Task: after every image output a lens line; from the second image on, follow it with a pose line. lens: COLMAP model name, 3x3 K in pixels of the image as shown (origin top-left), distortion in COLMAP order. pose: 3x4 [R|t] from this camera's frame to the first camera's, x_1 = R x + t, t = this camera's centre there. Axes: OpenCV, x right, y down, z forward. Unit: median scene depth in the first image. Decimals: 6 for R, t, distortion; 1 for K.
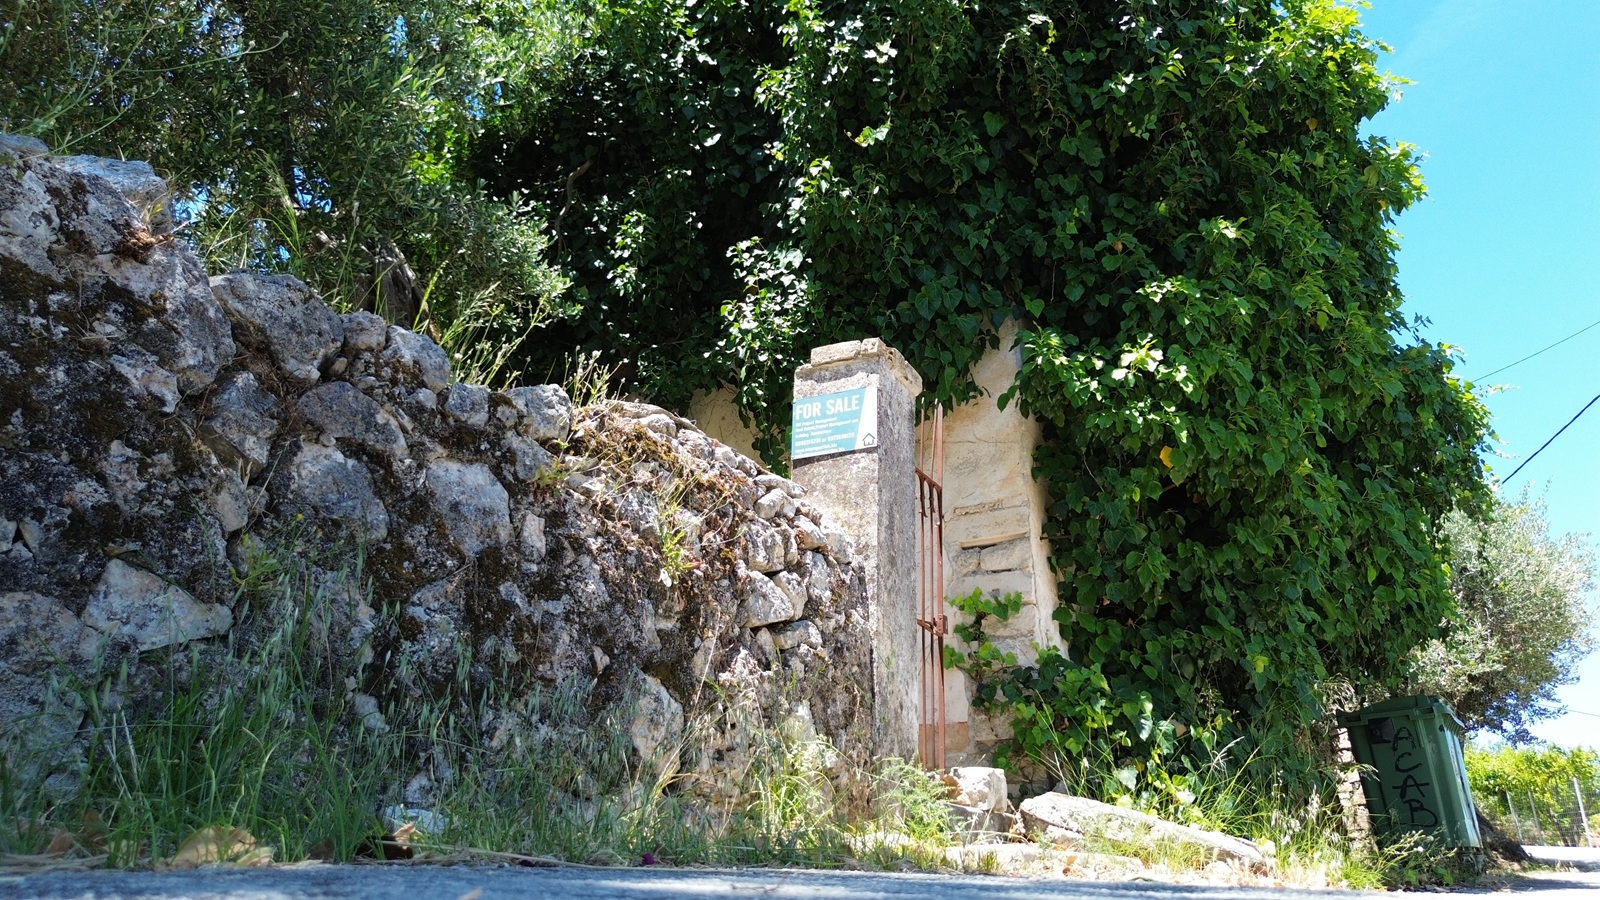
lens RADIAL K [[1136.0, 0, 800.1], [0, 1136.0, 447.9], [0, 0, 1]] dist [0.061189, -0.052754]
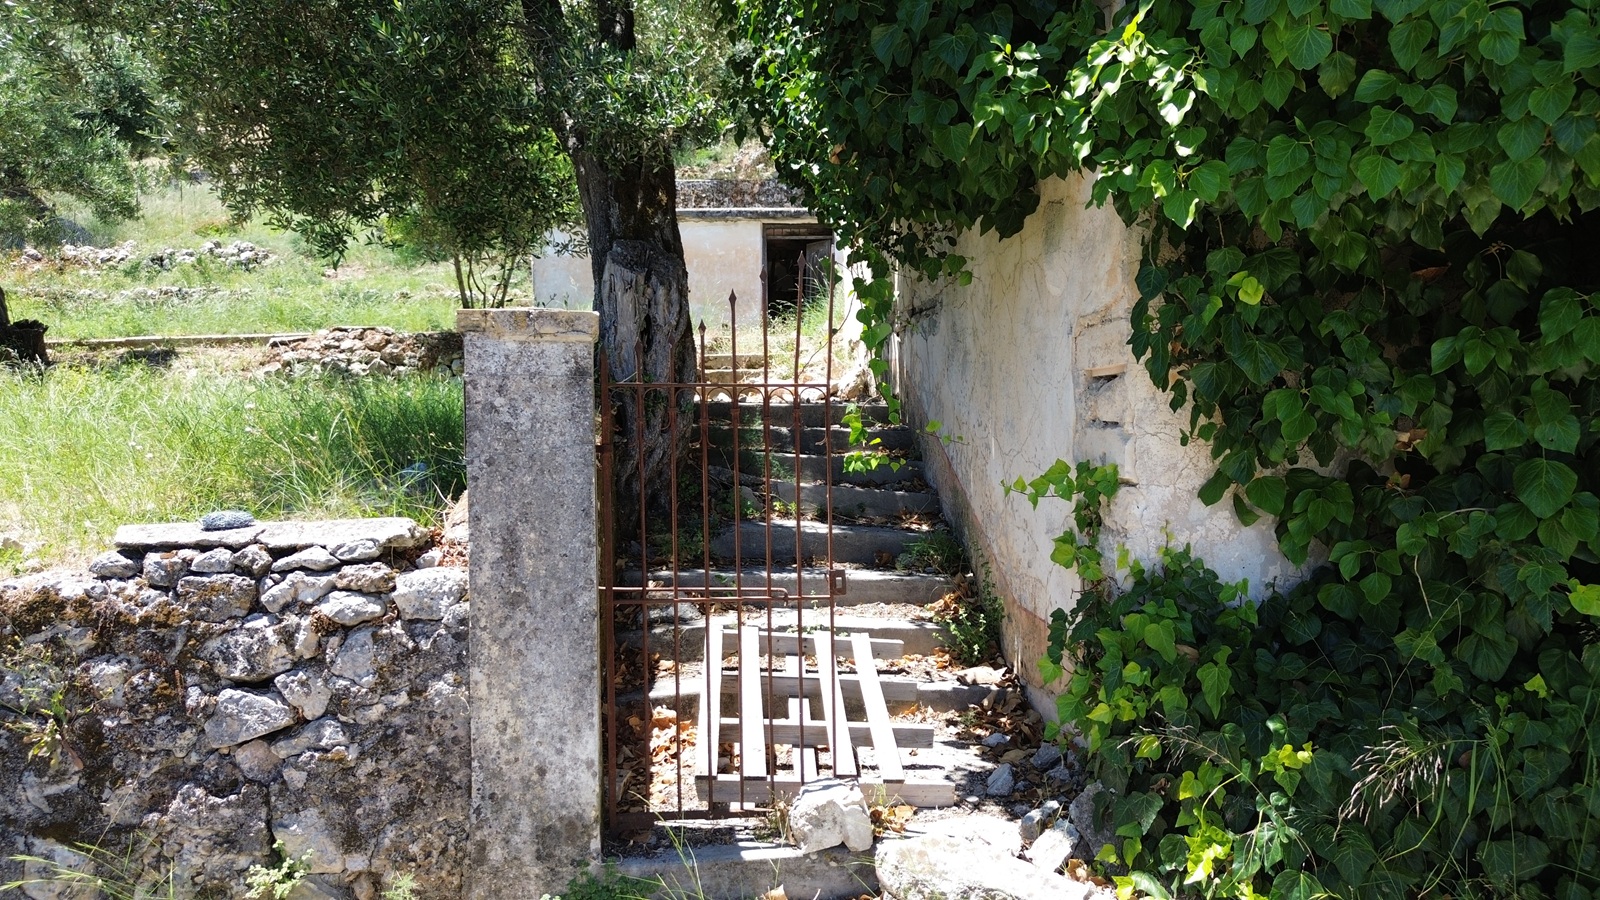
lens RADIAL K [[1136.0, 0, 800.6], [0, 1136.0, 453.0], [0, 0, 1]] dist [0.061189, -0.052754]
pose [[0.575435, 0.024450, -0.817482, 0.969846], [0.326693, 0.909471, 0.257164, -0.155297], [0.749764, -0.415047, 0.515353, 0.888475]]
